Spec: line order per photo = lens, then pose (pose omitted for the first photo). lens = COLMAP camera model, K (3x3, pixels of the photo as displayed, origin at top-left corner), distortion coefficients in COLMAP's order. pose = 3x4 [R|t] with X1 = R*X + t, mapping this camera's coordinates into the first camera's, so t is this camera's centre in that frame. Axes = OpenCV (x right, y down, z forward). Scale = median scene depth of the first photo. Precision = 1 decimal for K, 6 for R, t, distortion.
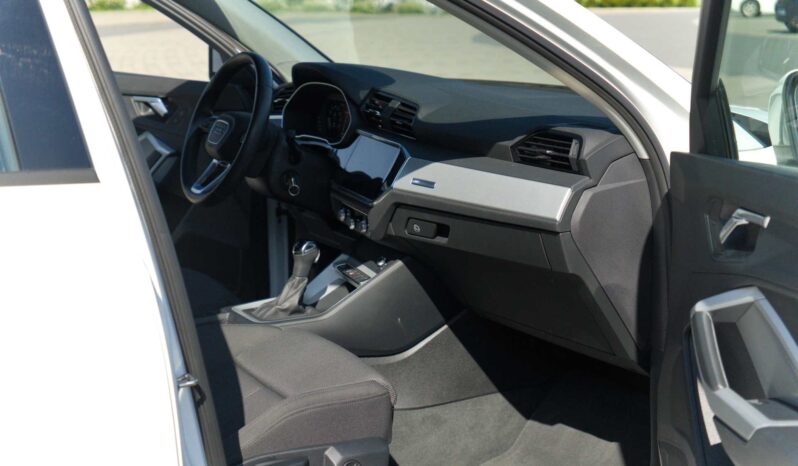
lens RADIAL K [[1218.6, 0, 380.3], [0, 1218.6, 231.9], [0, 0, 1]] dist [0.132026, -0.927213]
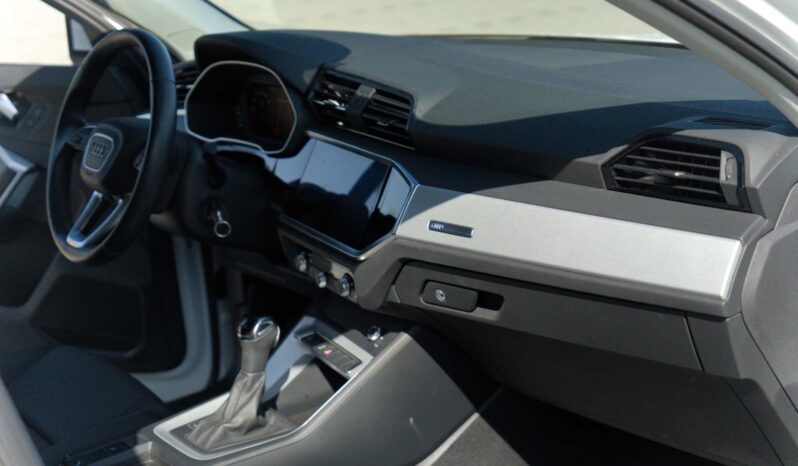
lens RADIAL K [[1218.6, 0, 380.3], [0, 1218.6, 231.9], [0, 0, 1]] dist [0.132026, -0.927213]
pose [[0.989446, -0.105196, 0.099648, -0.058577], [0.098598, 0.992734, 0.068977, -0.079626], [-0.106180, -0.058424, 0.992629, 0.361011]]
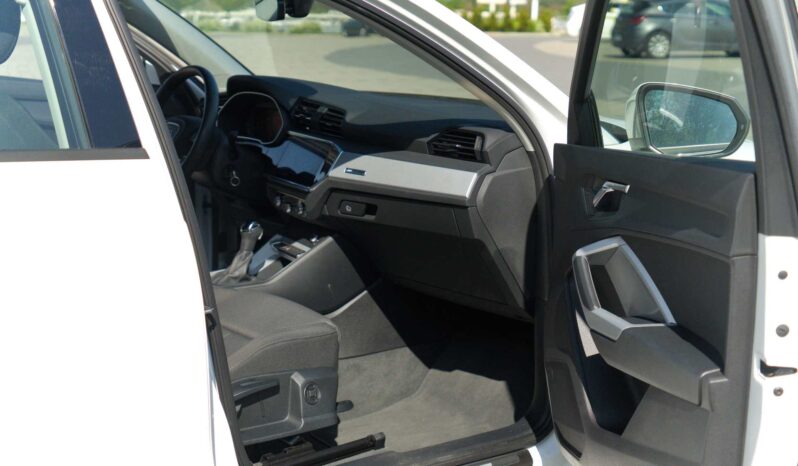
lens RADIAL K [[1218.6, 0, 380.3], [0, 1218.6, 231.9], [0, 0, 1]] dist [0.132026, -0.927213]
pose [[0.991979, -0.000920, 0.126401, -0.091353], [0.002948, 0.999870, -0.015857, 0.039133], [-0.126370, 0.016103, 0.991852, -0.229077]]
